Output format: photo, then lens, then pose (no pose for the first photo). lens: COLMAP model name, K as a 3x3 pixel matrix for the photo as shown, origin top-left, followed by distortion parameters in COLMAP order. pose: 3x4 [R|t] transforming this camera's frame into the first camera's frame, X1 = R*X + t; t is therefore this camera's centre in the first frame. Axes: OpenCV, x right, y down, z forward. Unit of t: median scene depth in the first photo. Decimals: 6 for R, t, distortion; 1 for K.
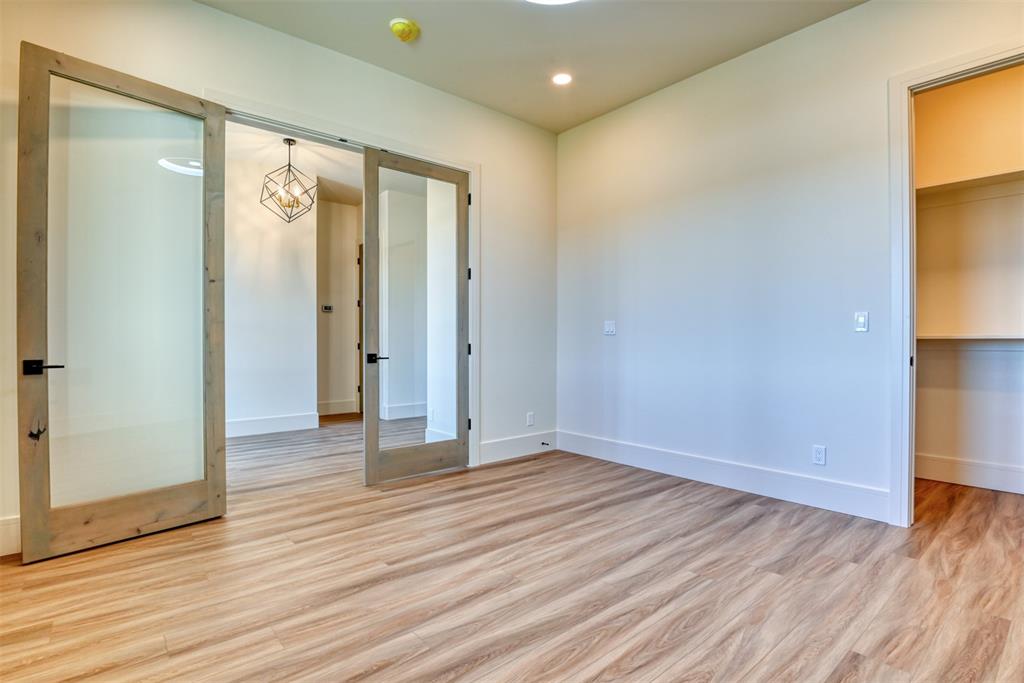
lens RADIAL K [[511.7, 0, 511.0], [0, 511.7, 344.6], [0, 0, 1]] dist [-0.021795, -0.005280]
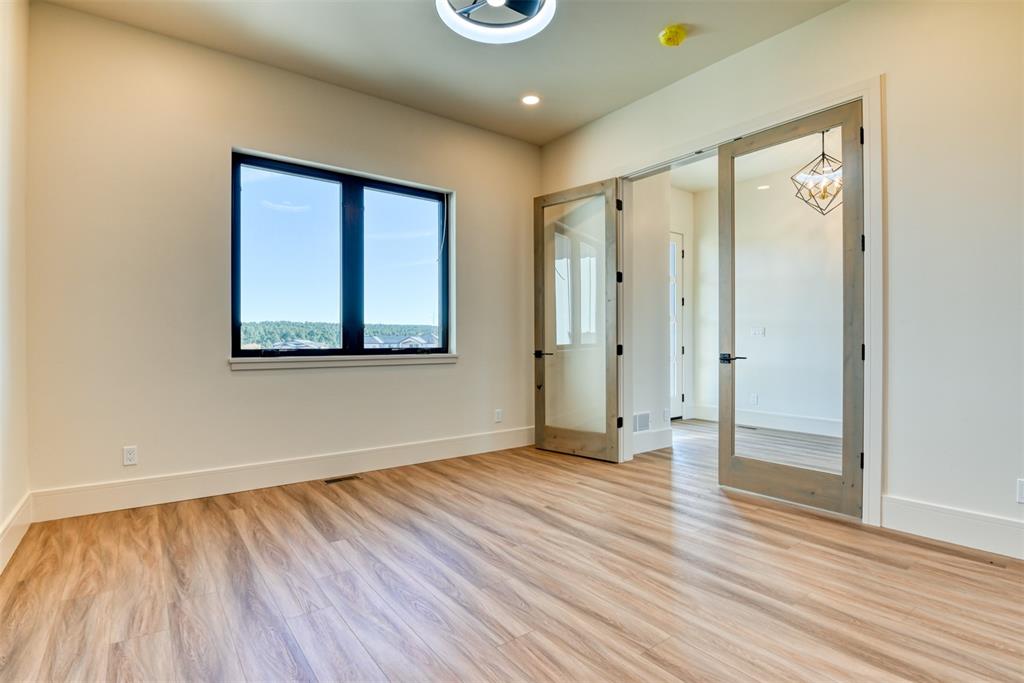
lens RADIAL K [[511.7, 0, 511.4], [0, 511.7, 340.7], [0, 0, 1]] dist [-0.021795, -0.005280]
pose [[-0.081389, 0.000745, -0.996682, 0.969281], [-0.003099, 0.999995, 0.001000, -0.008448], [0.996678, 0.003170, -0.081386, 0.882515]]
